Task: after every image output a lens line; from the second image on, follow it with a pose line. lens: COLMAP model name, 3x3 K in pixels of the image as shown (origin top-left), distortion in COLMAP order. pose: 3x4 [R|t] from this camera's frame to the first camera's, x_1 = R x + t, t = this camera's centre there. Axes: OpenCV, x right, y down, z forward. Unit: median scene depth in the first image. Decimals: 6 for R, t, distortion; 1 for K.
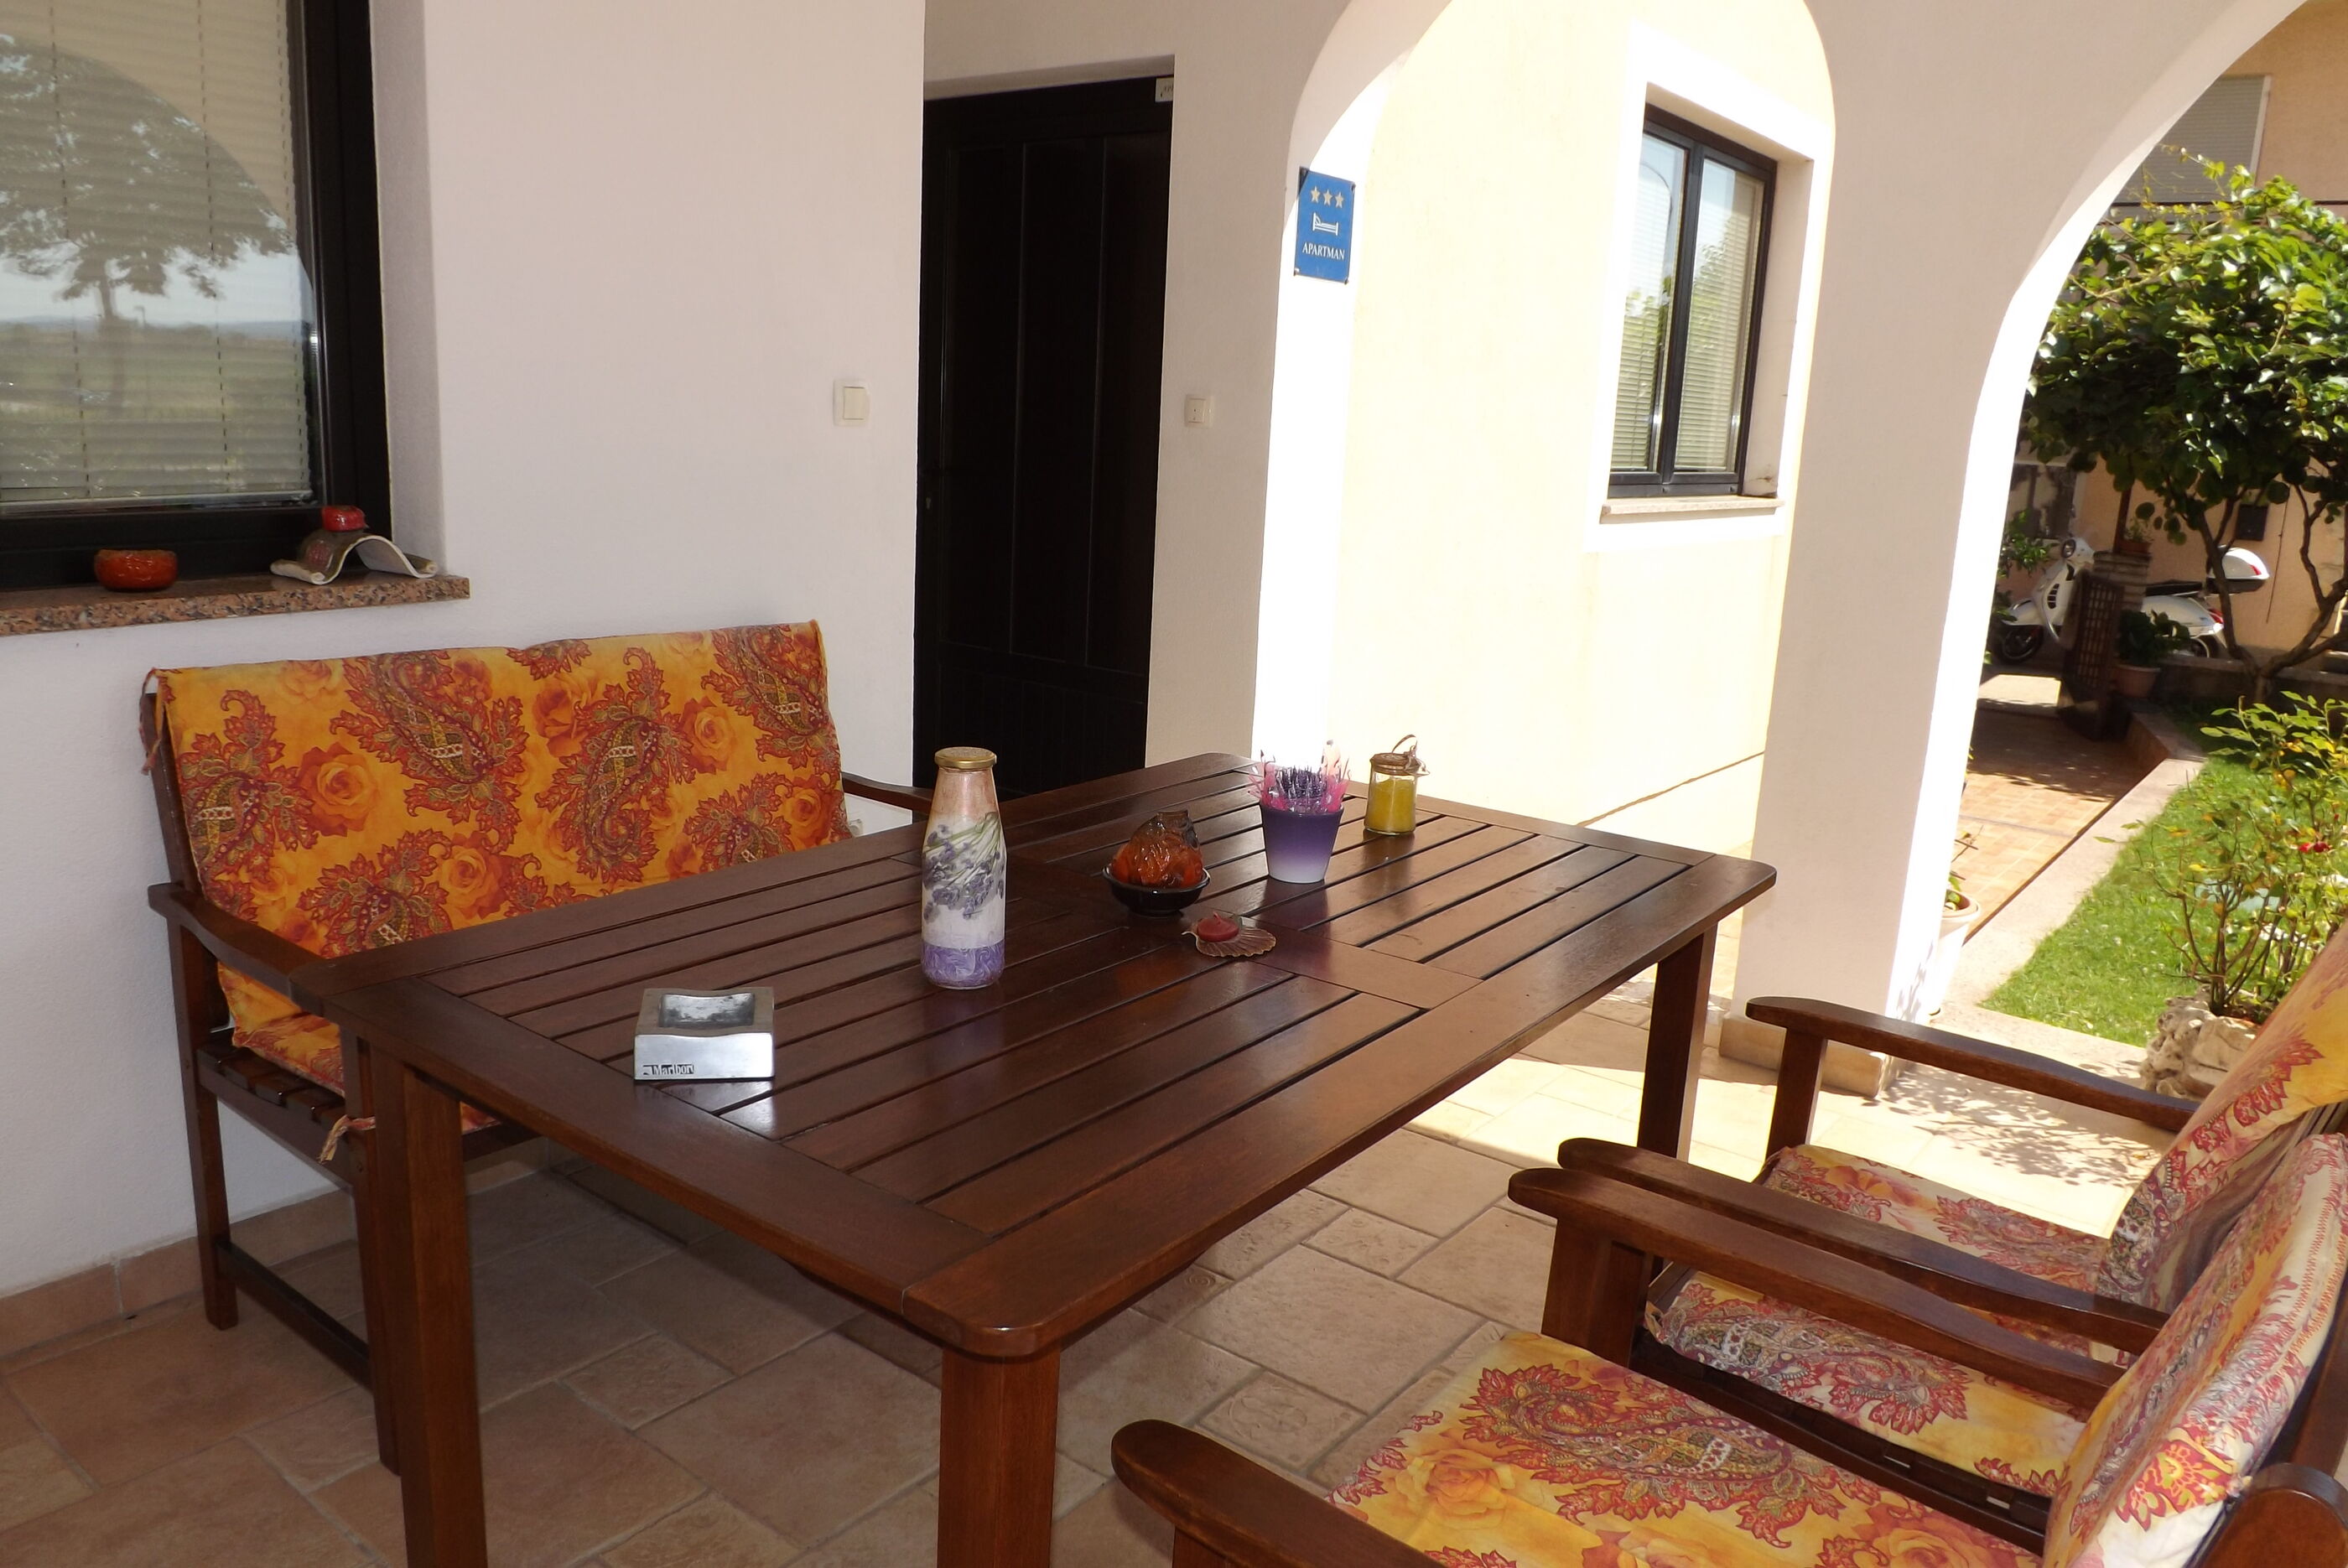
lens RADIAL K [[1671.0, 0, 1161.8], [0, 1671.0, 801.1], [0, 0, 1]] dist [-0.063921, 0.024544]
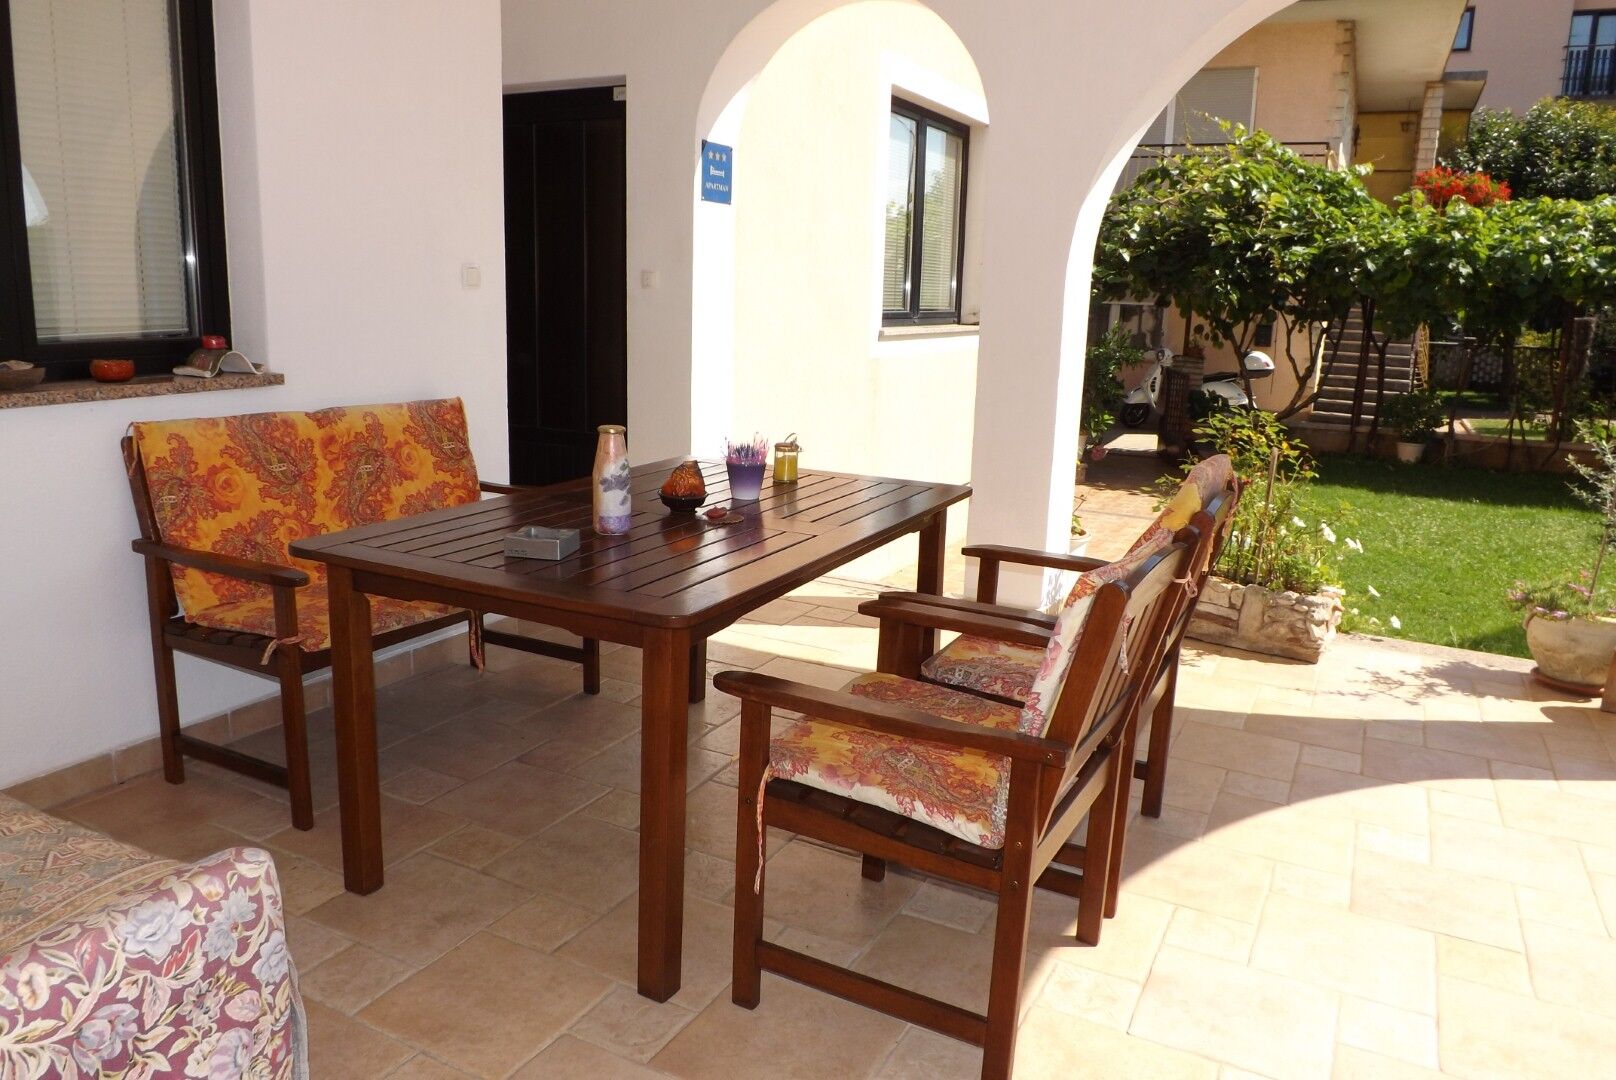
lens RADIAL K [[1130.6, 0, 777.7], [0, 1130.6, 538.5], [0, 0, 1]] dist [-0.048808, 0.002890]
pose [[0.985545, -0.056784, 0.159616, -0.072141], [0.058221, 0.998294, -0.004333, 0.070929], [-0.159098, 0.013563, 0.987170, -0.260045]]
